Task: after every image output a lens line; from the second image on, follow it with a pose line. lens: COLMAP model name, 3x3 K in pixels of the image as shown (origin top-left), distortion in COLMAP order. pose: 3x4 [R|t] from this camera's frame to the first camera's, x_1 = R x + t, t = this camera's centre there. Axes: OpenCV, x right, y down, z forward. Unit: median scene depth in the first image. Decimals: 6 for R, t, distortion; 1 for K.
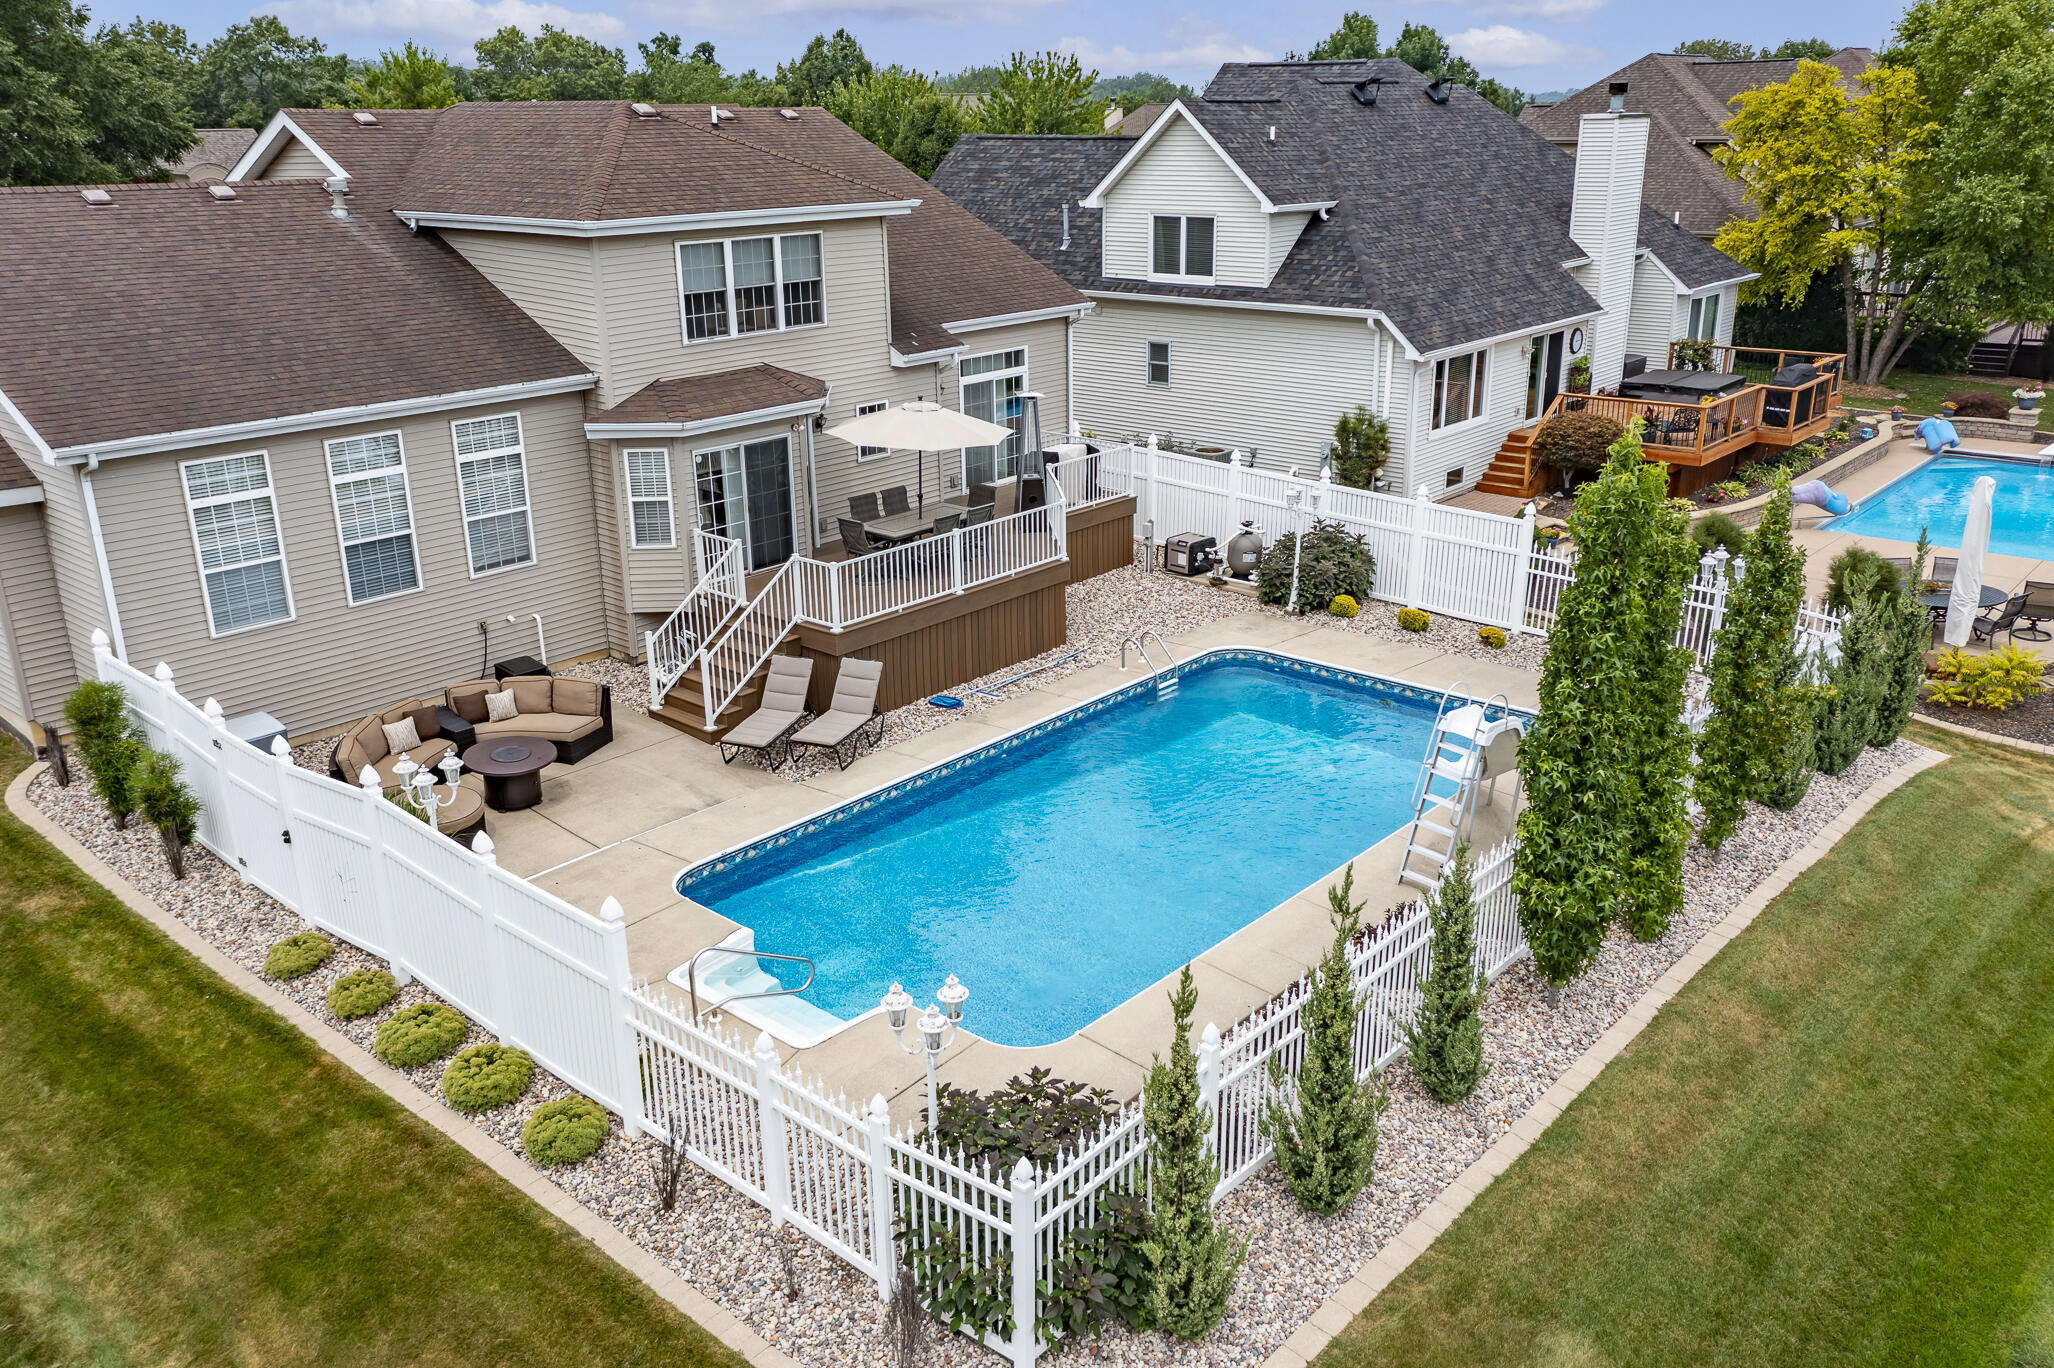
lens RADIAL K [[1627.7, 0, 1031.3], [0, 1627.7, 681.0], [0, 0, 1]] dist [0.030818, 0.013642]
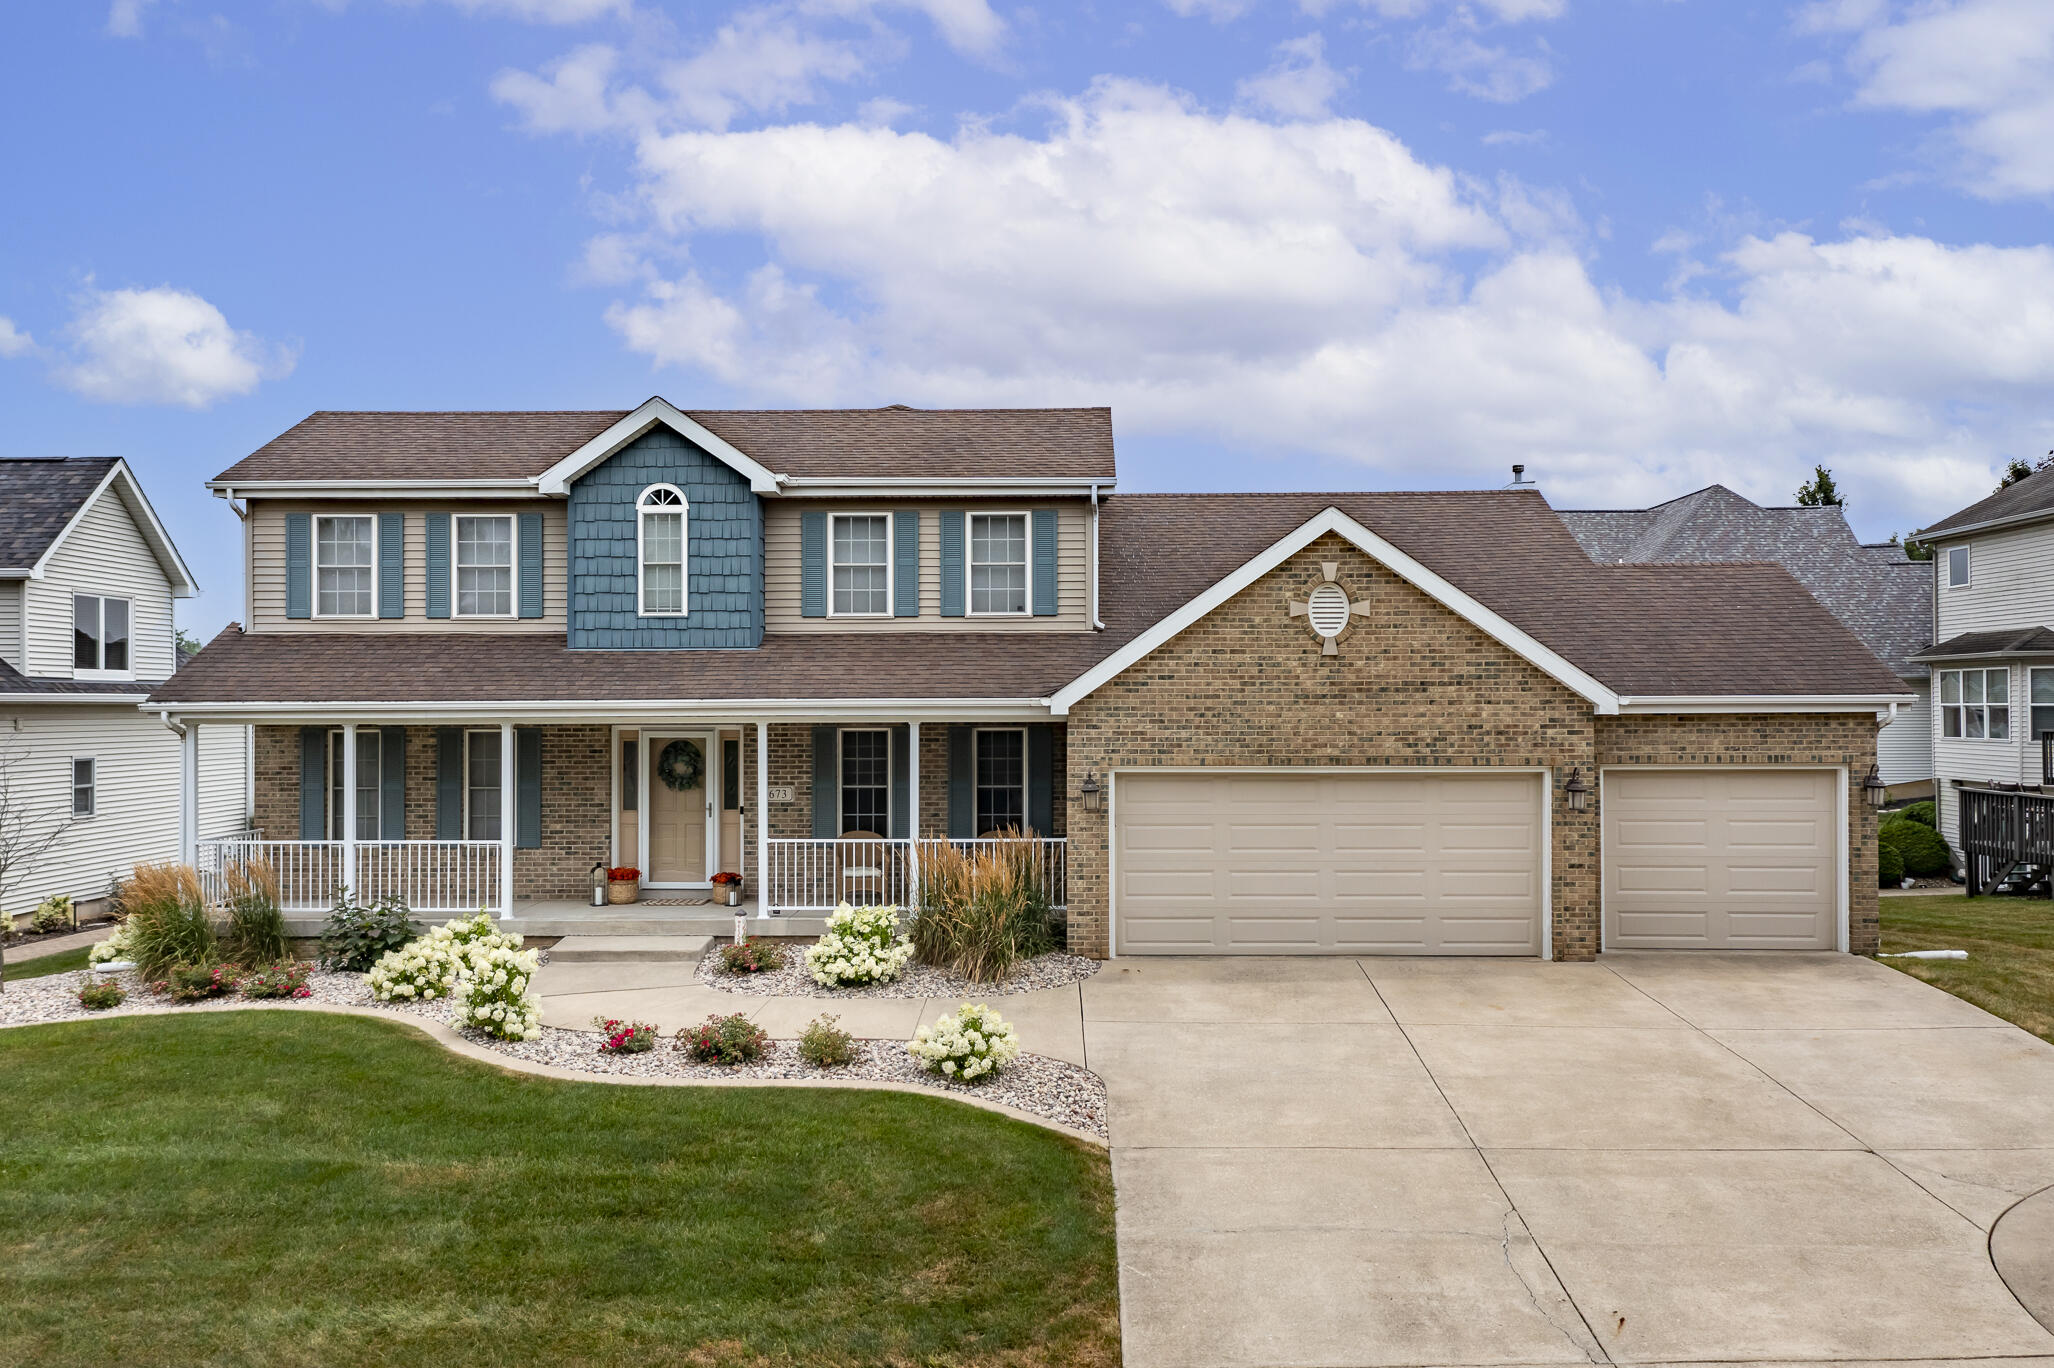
lens RADIAL K [[1688.4, 0, 1027.0], [0, 1688.4, 684.0], [0, 0, 1]] dist [0.030820, -0.001857]
pose [[-0.638749, 0.016892, 0.769229, -1.191102], [0.262311, 0.944646, 0.197073, -0.419464], [-0.723320, 0.327658, -0.607823, 1.721203]]
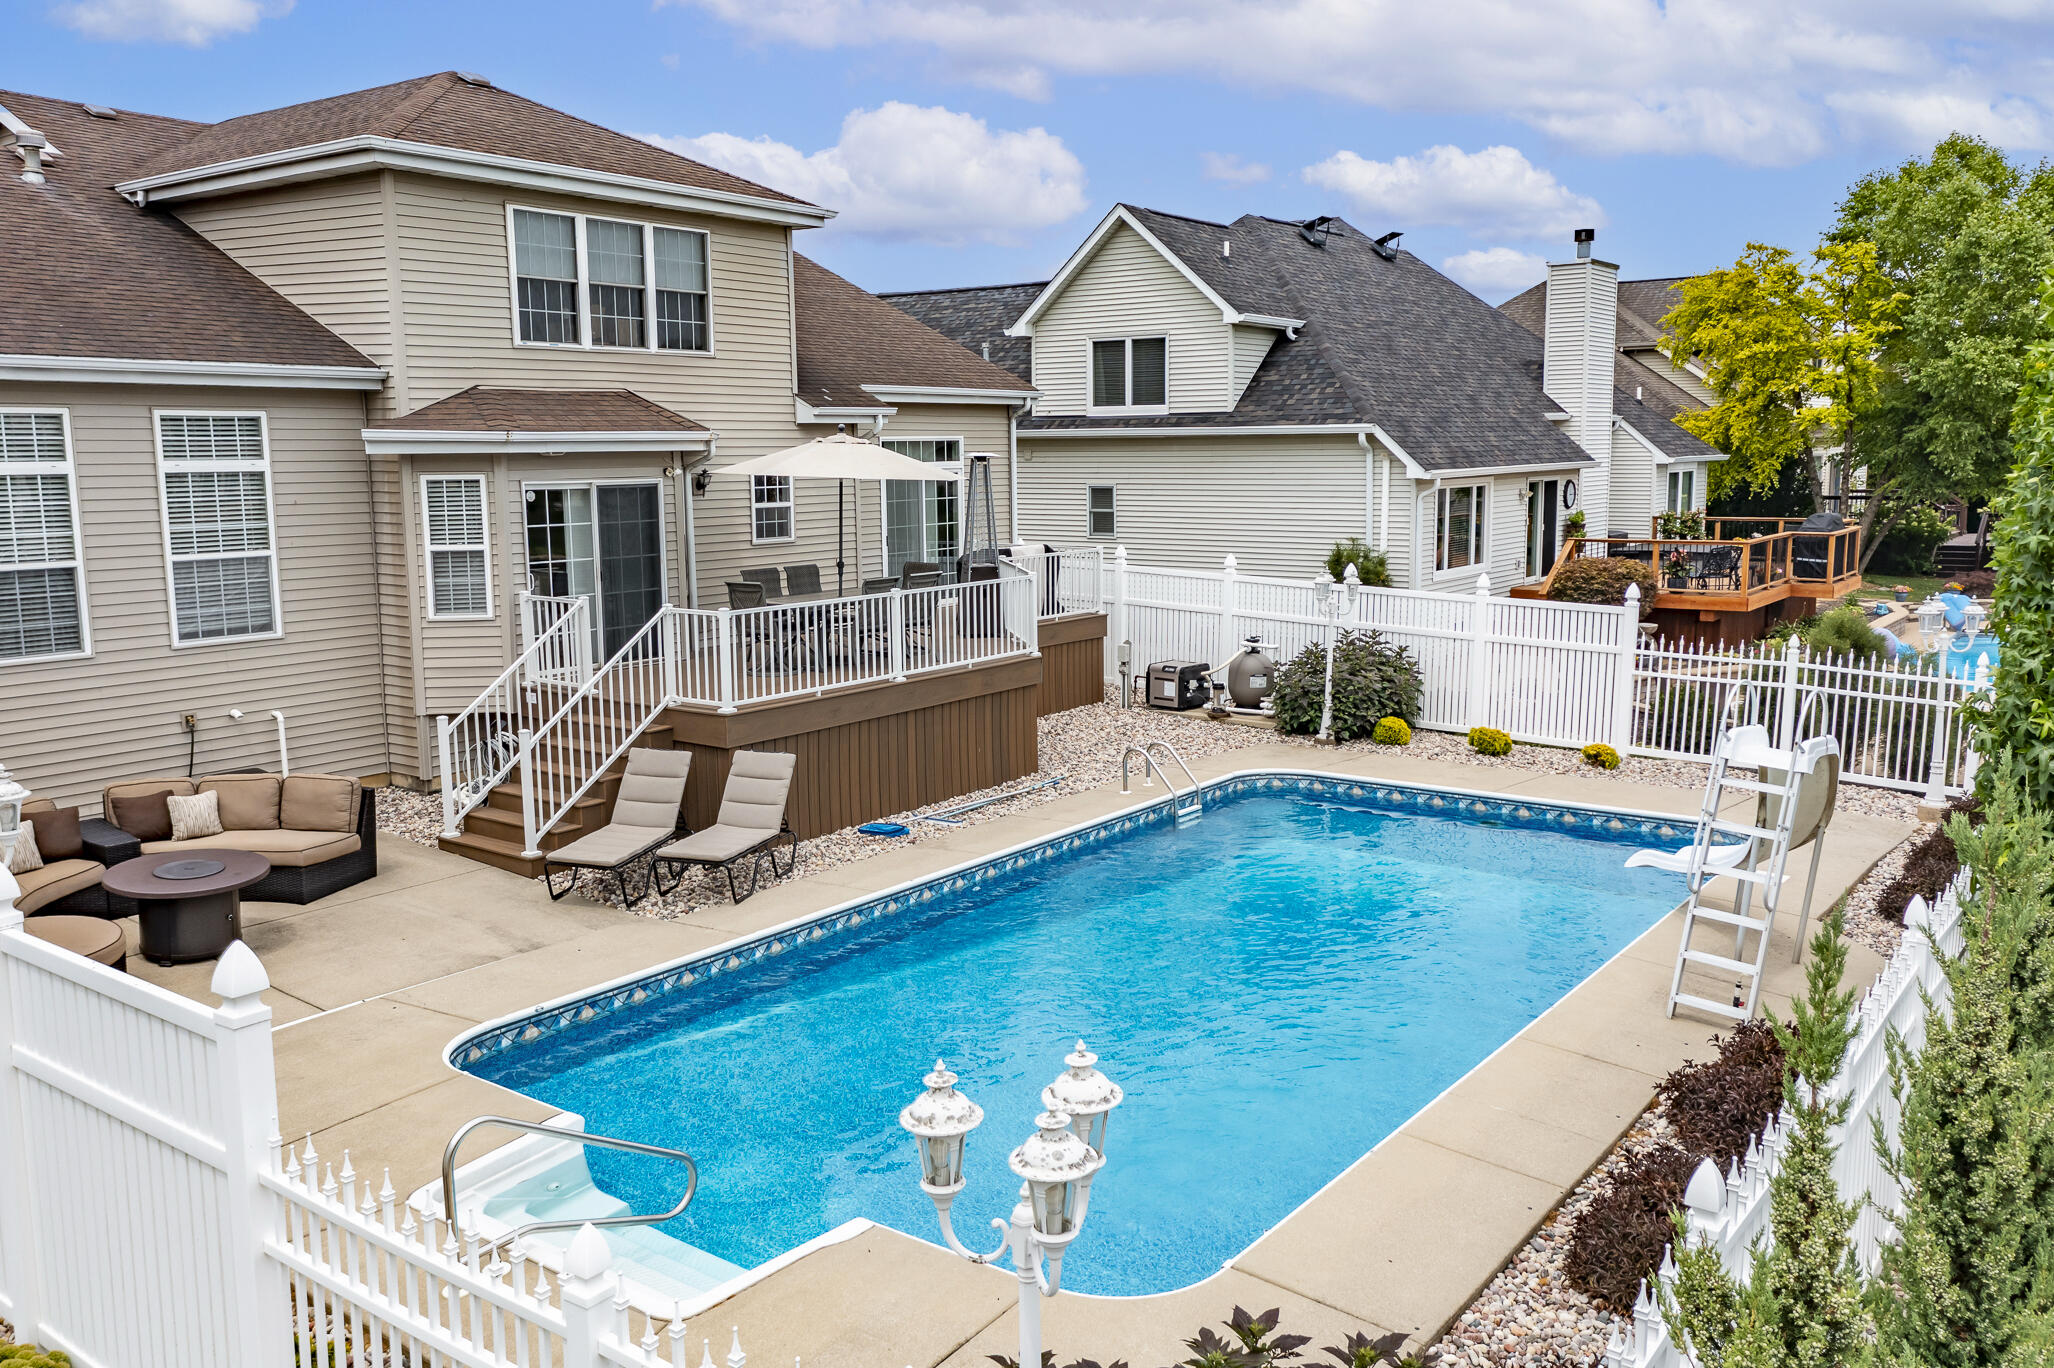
lens RADIAL K [[1636.9, 0, 1032.5], [0, 1636.9, 676.1], [0, 0, 1]] dist [0.038034, 0.007007]
pose [[0.996566, -0.008271, 0.082391, -0.043076], [0.024073, 0.980962, -0.192700, 0.079484], [-0.079229, 0.194022, 0.977793, 0.280374]]
